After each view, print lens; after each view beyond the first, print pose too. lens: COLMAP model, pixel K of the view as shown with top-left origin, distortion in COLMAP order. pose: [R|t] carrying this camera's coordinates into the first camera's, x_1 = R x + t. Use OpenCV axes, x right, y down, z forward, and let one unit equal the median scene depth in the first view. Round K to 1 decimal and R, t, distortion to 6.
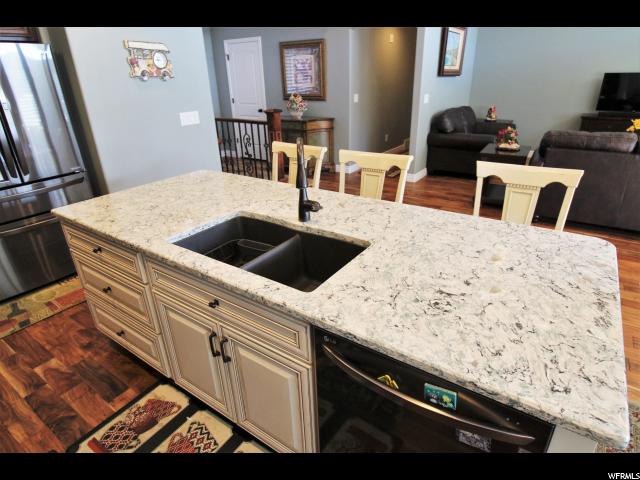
lens RADIAL K [[365.0, 0, 322.2], [0, 365.0, 233.8], [0, 0, 1]] dist [-0.006781, -0.002193]
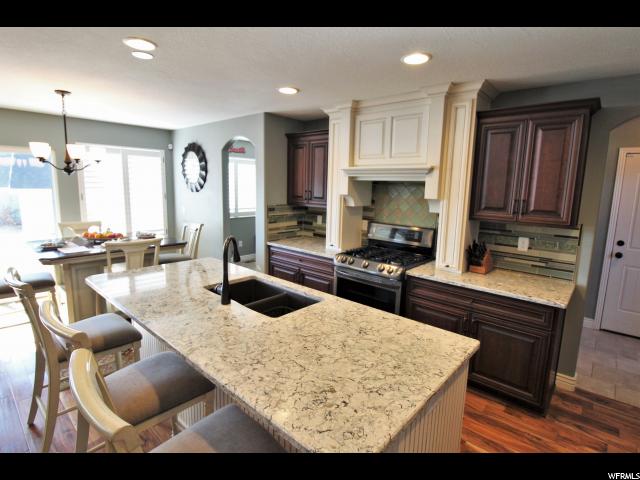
lens RADIAL K [[329.6, 0, 315.7], [0, 329.6, 235.0], [0, 0, 1]] dist [-0.008783, -0.002434]
pose [[-0.989595, -0.022325, 0.142136, -0.510921], [0.056920, 0.846547, 0.529262, -0.820975], [-0.132141, 0.531846, -0.836468, 1.772712]]
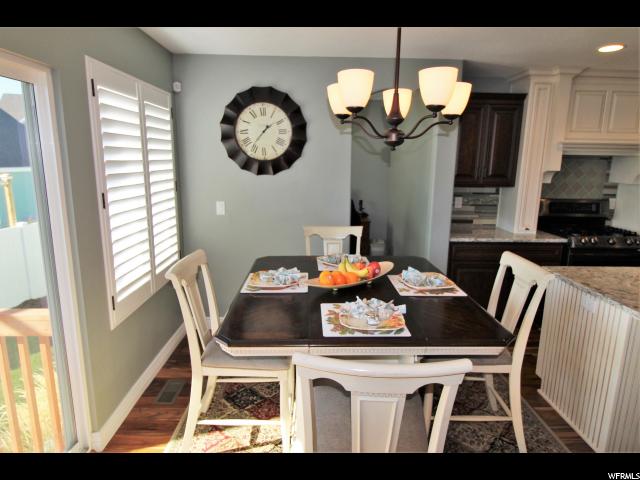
lens RADIAL K [[379.8, 0, 320.3], [0, 379.8, 234.5], [0, 0, 1]] dist [-0.007922, -0.004888]
pose [[-0.823283, 0.125095, -0.553675, 1.839608], [-0.221537, 0.827247, 0.516318, -0.461924], [0.522614, 0.547735, -0.653345, 0.831105]]
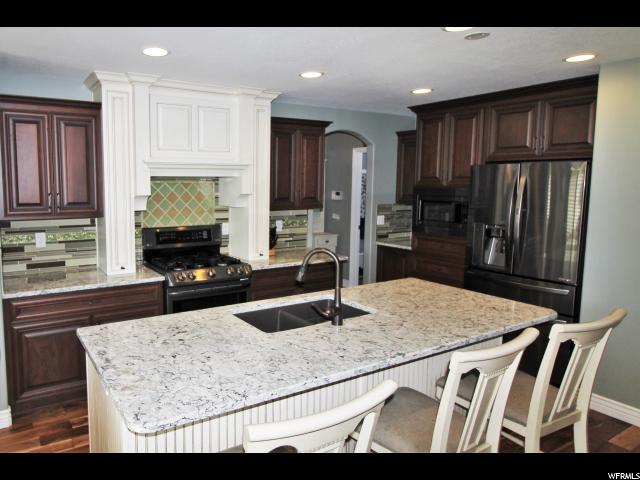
lens RADIAL K [[446.5, 0, 236.7], [0, 446.5, 227.8], [0, 0, 1]] dist [0.005507, -0.006135]
pose [[-0.448775, 0.117331, -0.885909, 1.224959], [-0.350498, 0.888802, 0.295266, -0.579697], [0.822042, 0.443017, -0.357748, 1.091752]]
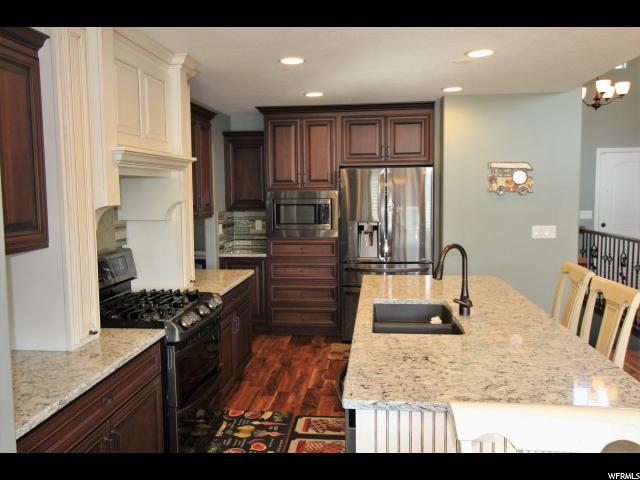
lens RADIAL K [[520.0, 0, 326.0], [0, 520.0, 235.7], [0, 0, 1]] dist [0.006902, 0.002303]
pose [[0.478583, 0.099455, -0.872392, 1.137817], [-0.353852, 0.931156, -0.087964, 0.028226], [0.803584, 0.350796, 0.480827, -0.226908]]
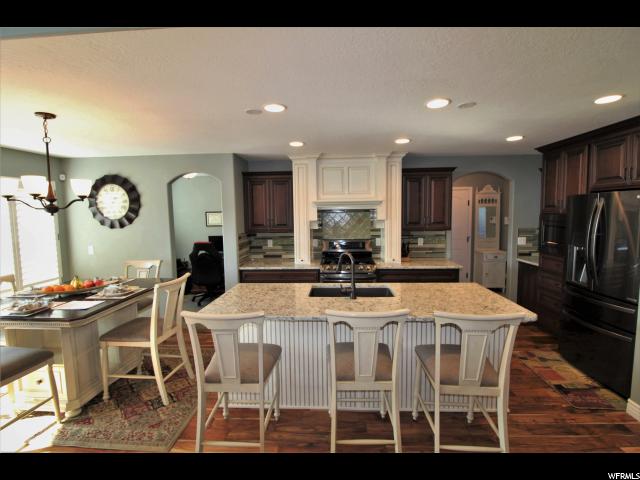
lens RADIAL K [[316.9, 0, 320.1], [0, 316.9, 239.0], [0, 0, 1]] dist [-0.008263, -0.004373]
pose [[-0.859209, 0.080688, -0.505221, 0.859475], [-0.172459, 0.884017, 0.434479, -0.950788], [0.481682, 0.460438, -0.745640, 1.952211]]
